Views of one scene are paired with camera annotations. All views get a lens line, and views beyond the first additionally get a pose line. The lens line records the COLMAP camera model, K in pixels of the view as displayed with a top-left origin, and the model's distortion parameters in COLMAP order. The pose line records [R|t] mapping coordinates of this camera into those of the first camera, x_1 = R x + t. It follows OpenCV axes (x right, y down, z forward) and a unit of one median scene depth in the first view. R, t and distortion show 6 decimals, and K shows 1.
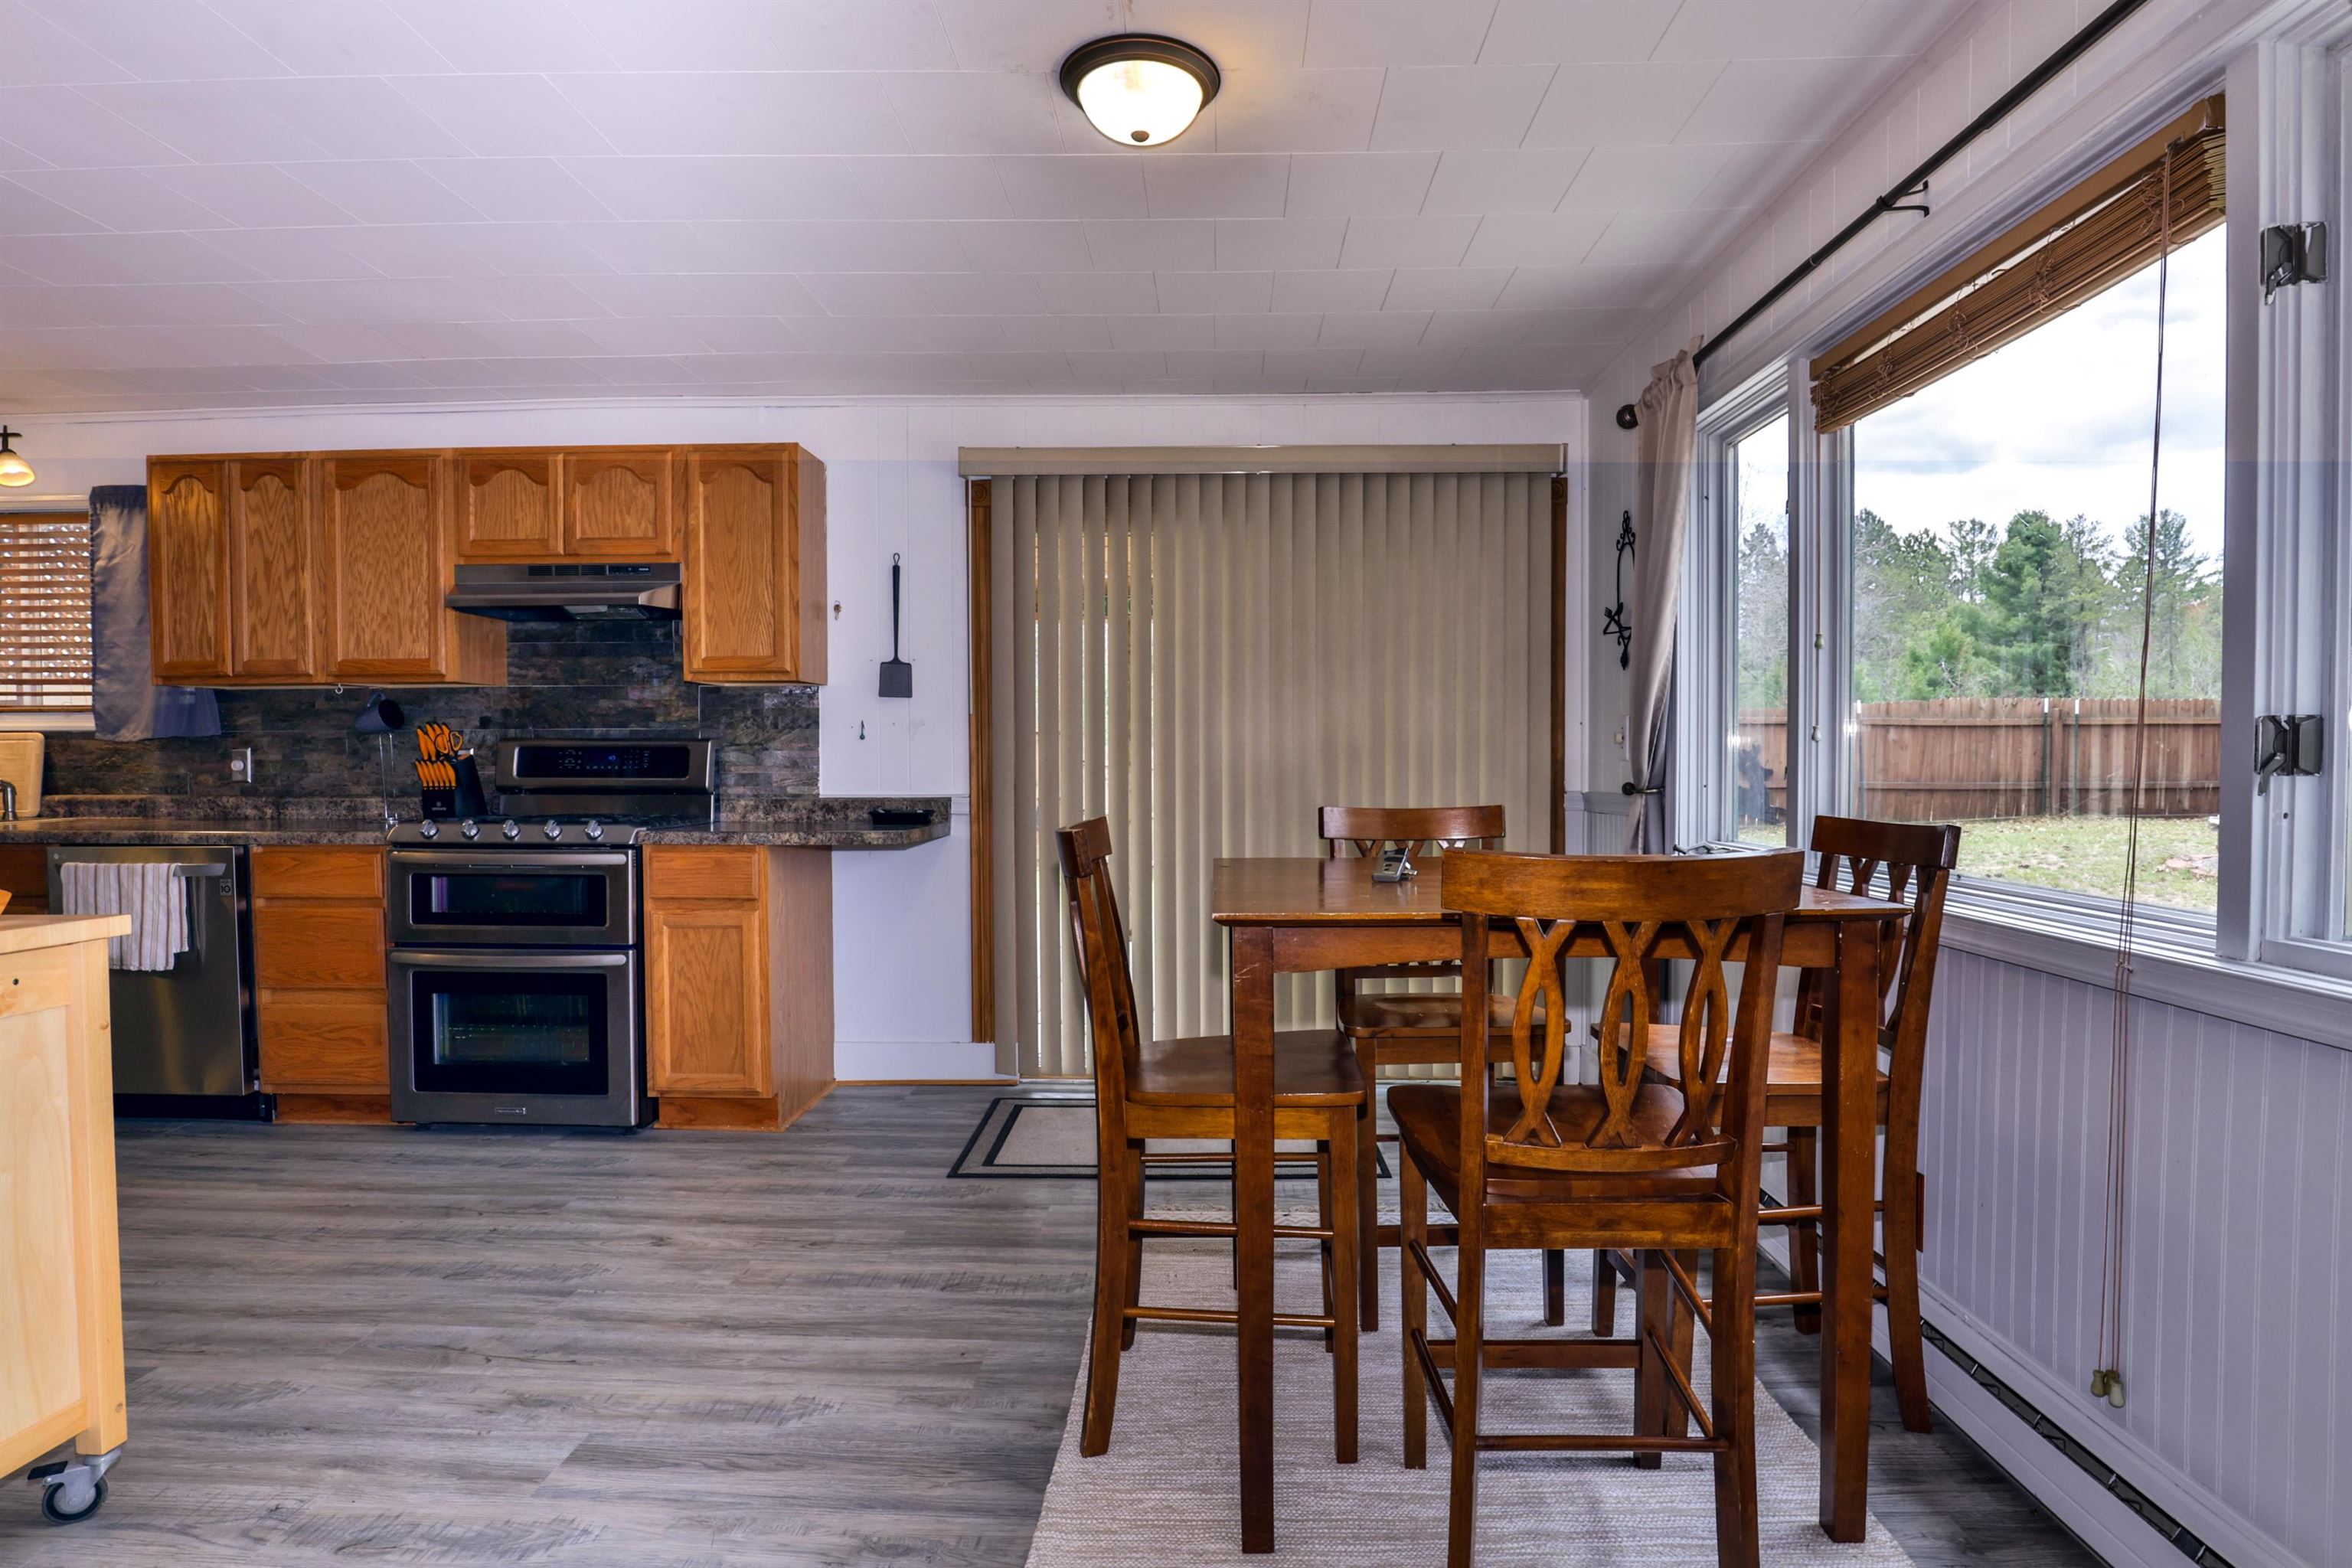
lens RADIAL K [[1215.5, 0, 1187.3], [0, 1215.5, 790.4], [0, 0, 1]] dist [-0.041747, 0.012817]
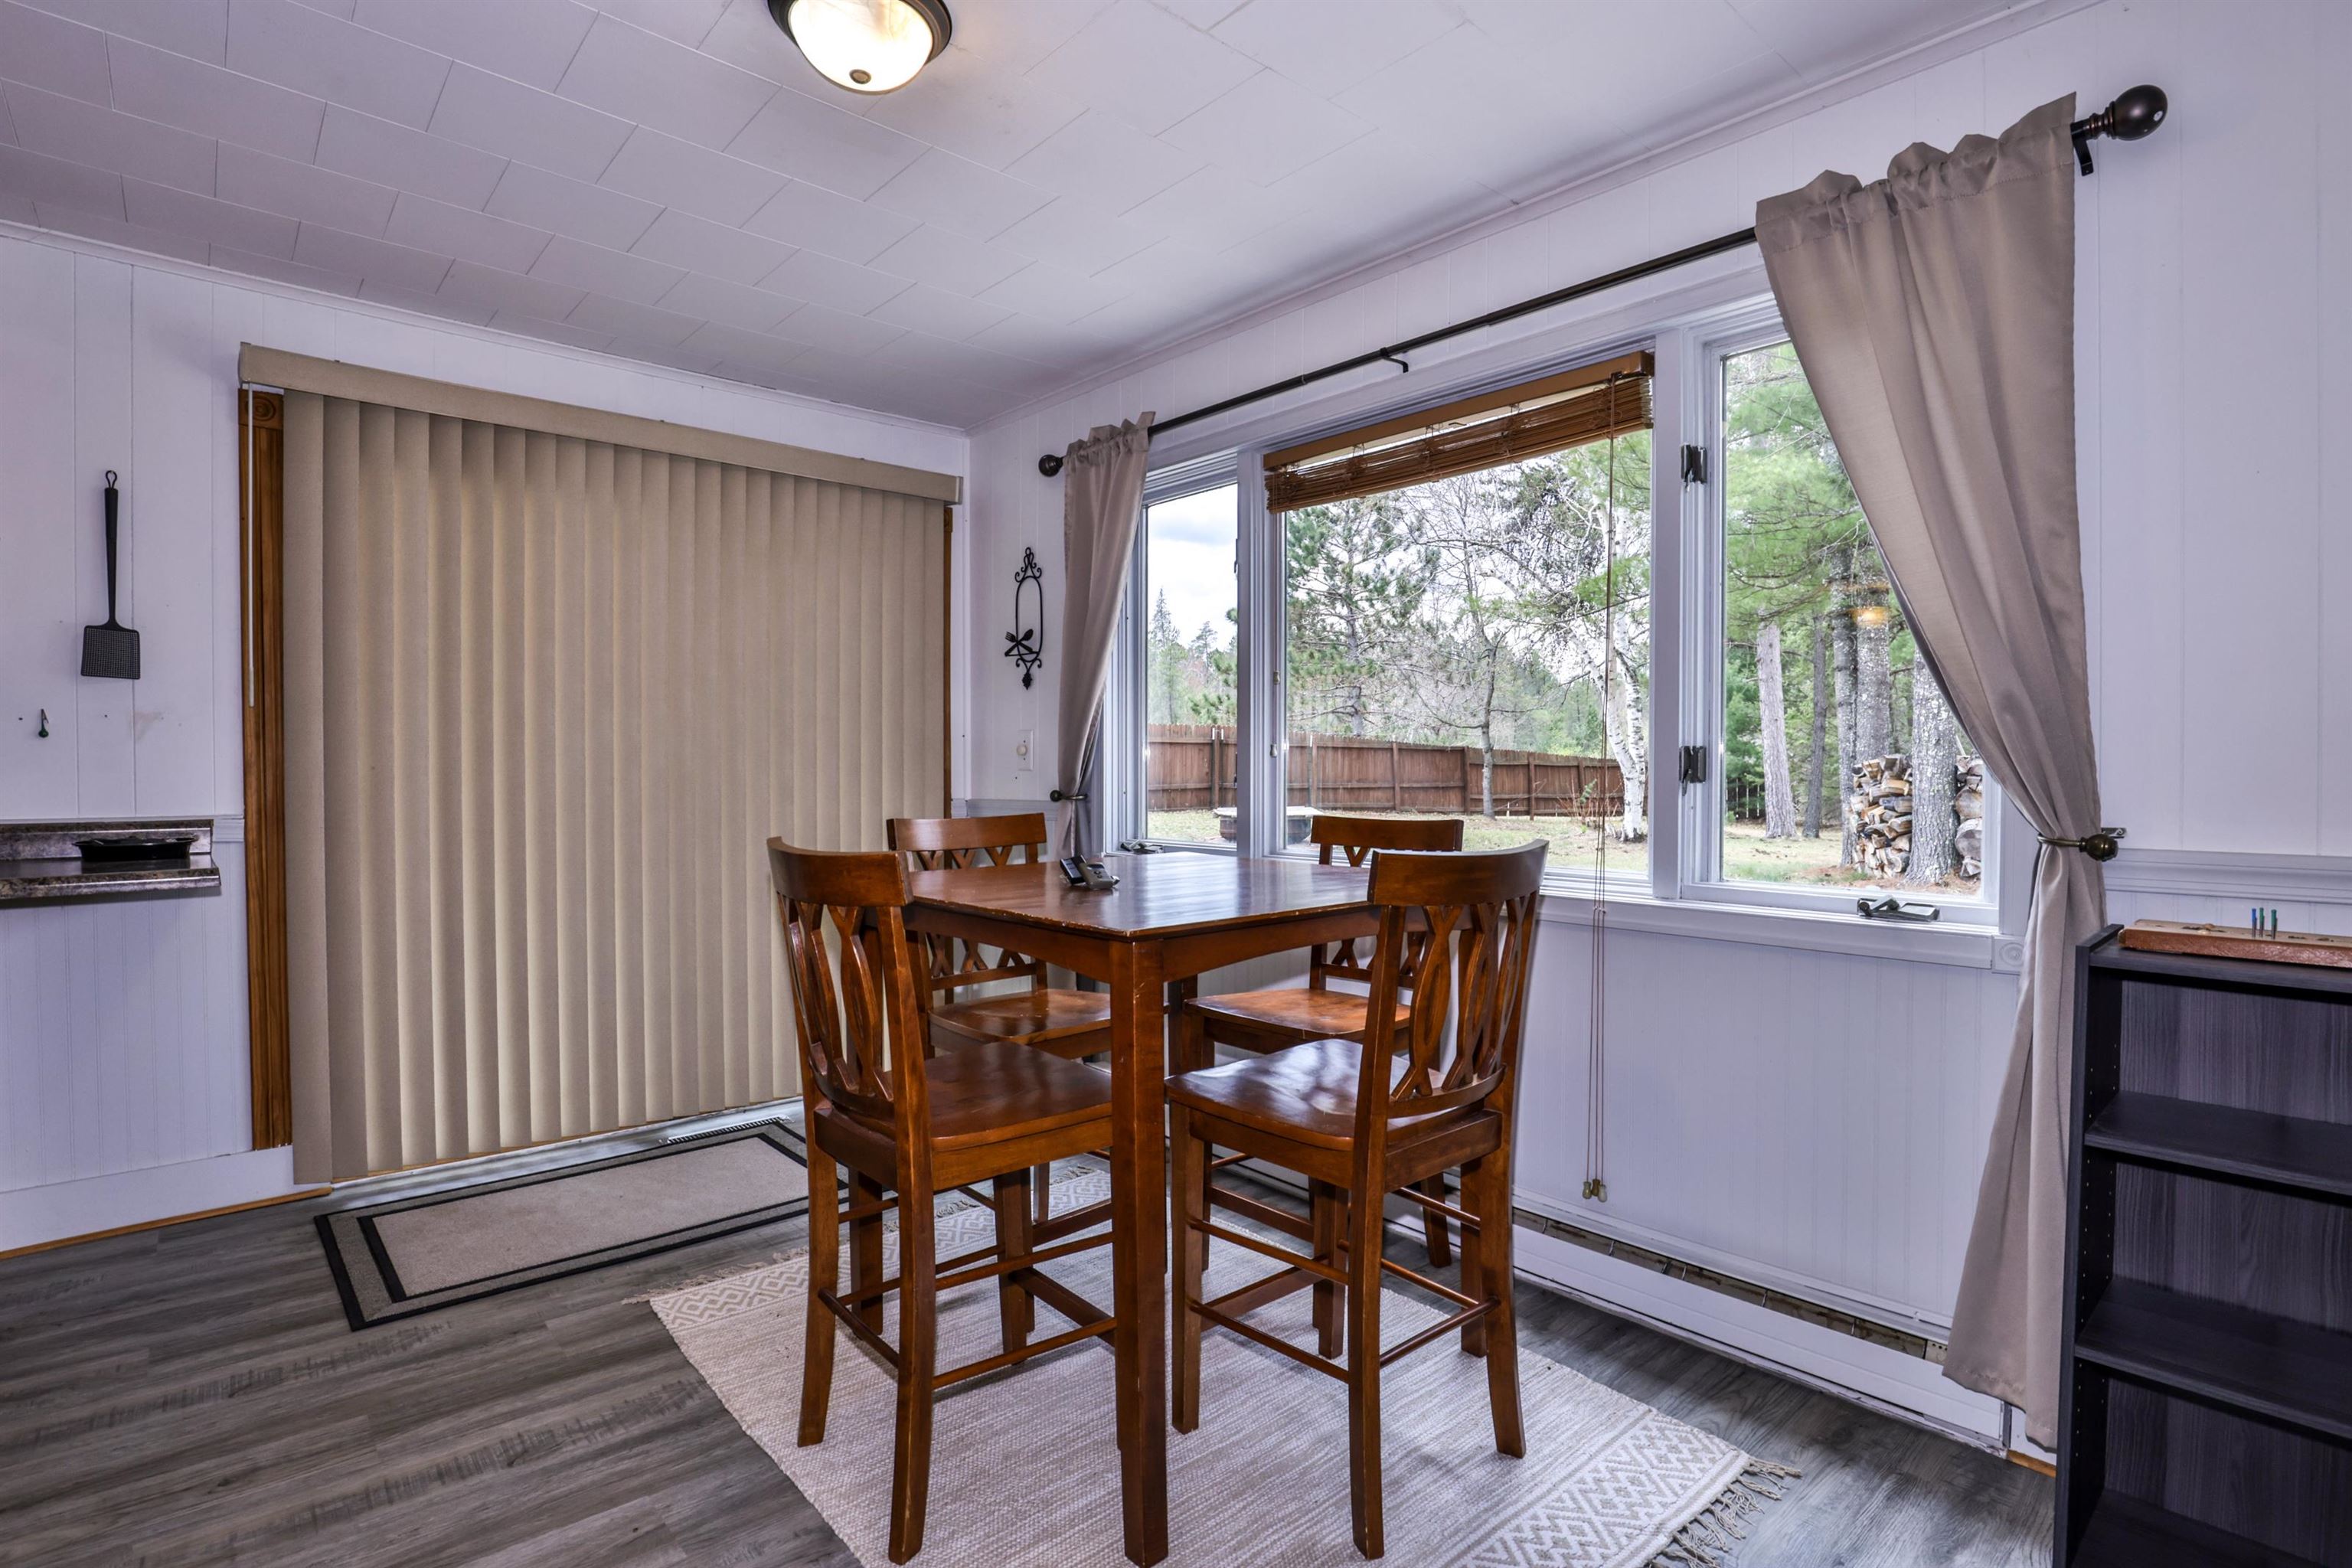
lens RADIAL K [[1143.0, 0, 1185.5], [0, 1143.0, 787.1], [0, 0, 1]] dist [-0.039024, 0.008039]
pose [[0.732542, -0.006724, 0.680688, -0.225573], [0.012681, 0.999912, -0.003770, -0.003551], [-0.680603, 0.011393, 0.732564, 0.116401]]
